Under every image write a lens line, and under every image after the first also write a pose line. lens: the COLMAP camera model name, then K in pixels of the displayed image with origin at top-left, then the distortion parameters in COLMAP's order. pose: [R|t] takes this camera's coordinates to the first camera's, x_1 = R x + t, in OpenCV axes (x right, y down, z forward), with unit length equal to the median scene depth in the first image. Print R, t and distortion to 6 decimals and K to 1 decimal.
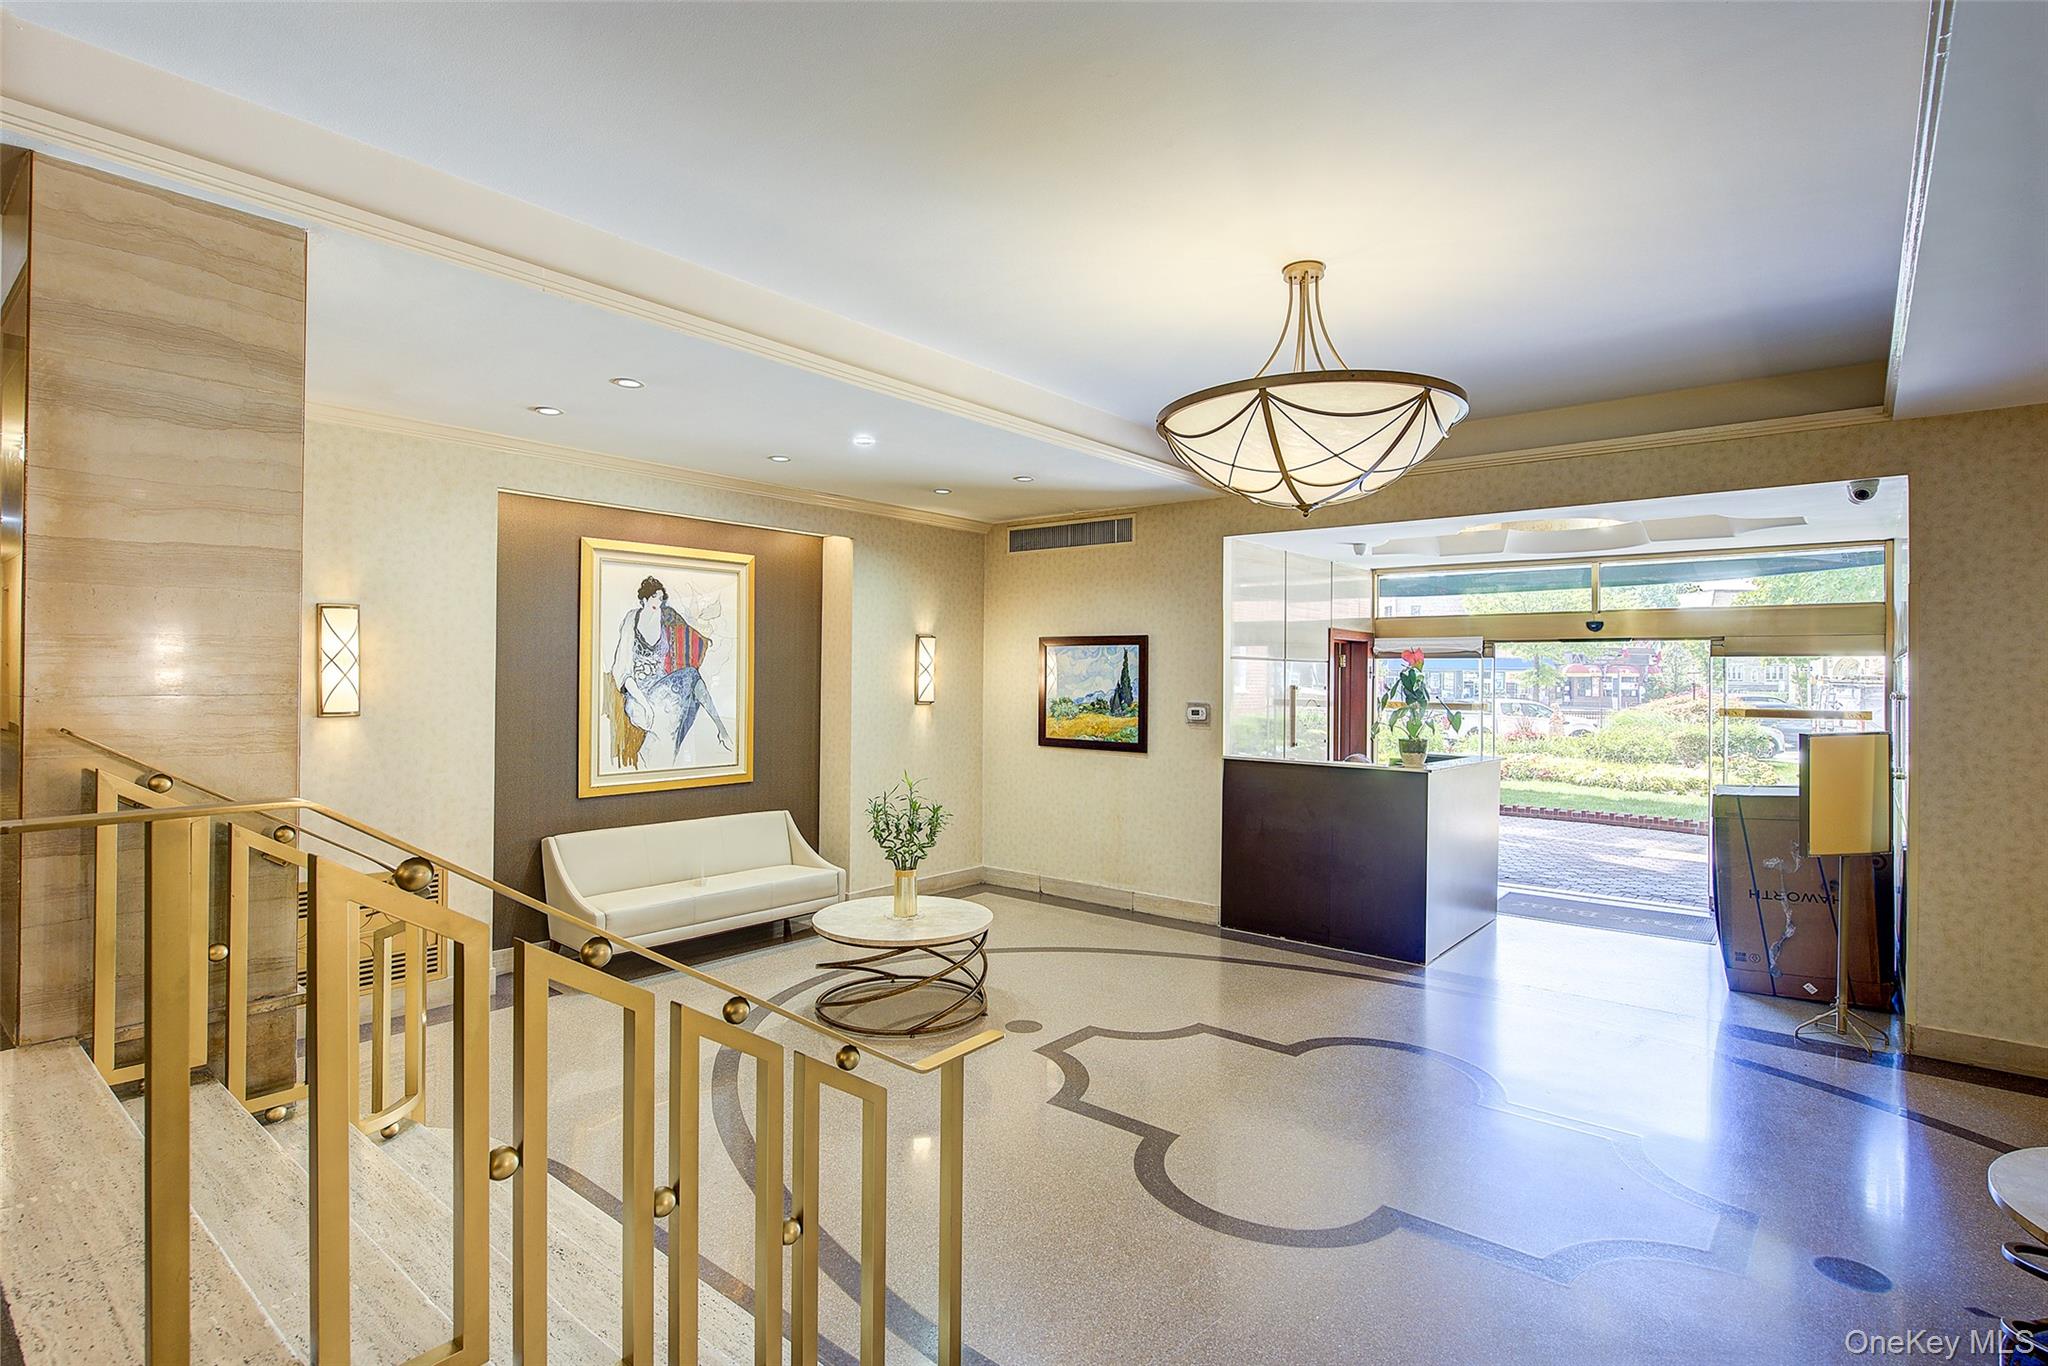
lens RADIAL K [[1006.2, 0, 1033.1], [0, 1006.2, 672.8], [0, 0, 1]] dist [-0.006326, 0.000486]
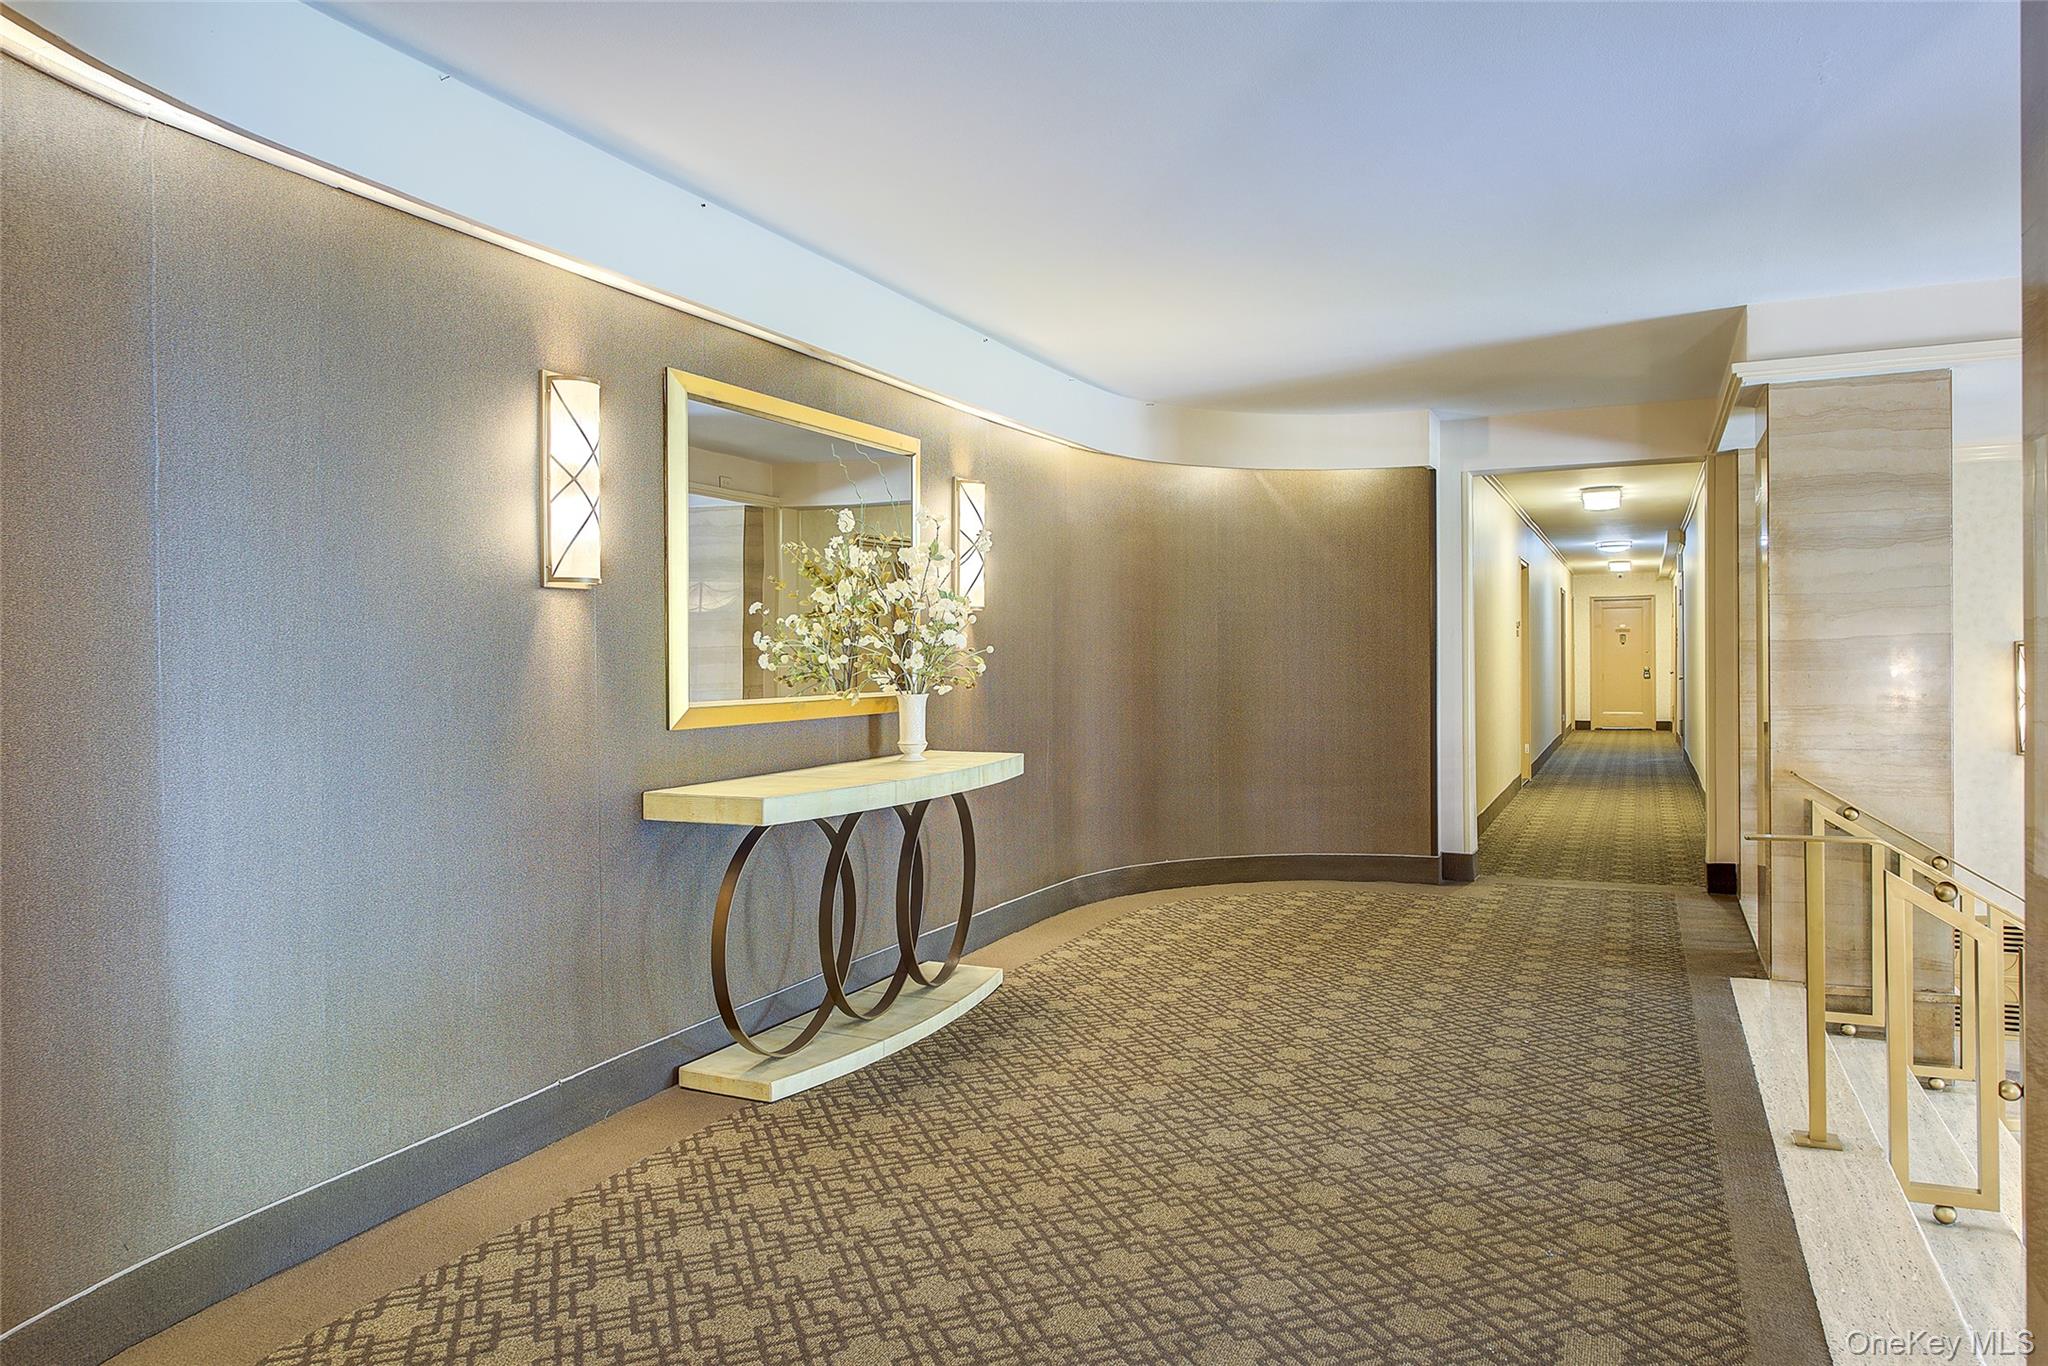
lens RADIAL K [[1399.5, 0, 1026.7], [0, 1399.5, 666.4], [0, 0, 1]] dist [-0.001907, -0.000267]
pose [[0.268247, -0.006062, -0.963331, 0.679202], [0.016949, 0.999855, -0.001572, -0.108876], [0.963201, -0.015906, 0.268310, -0.606079]]
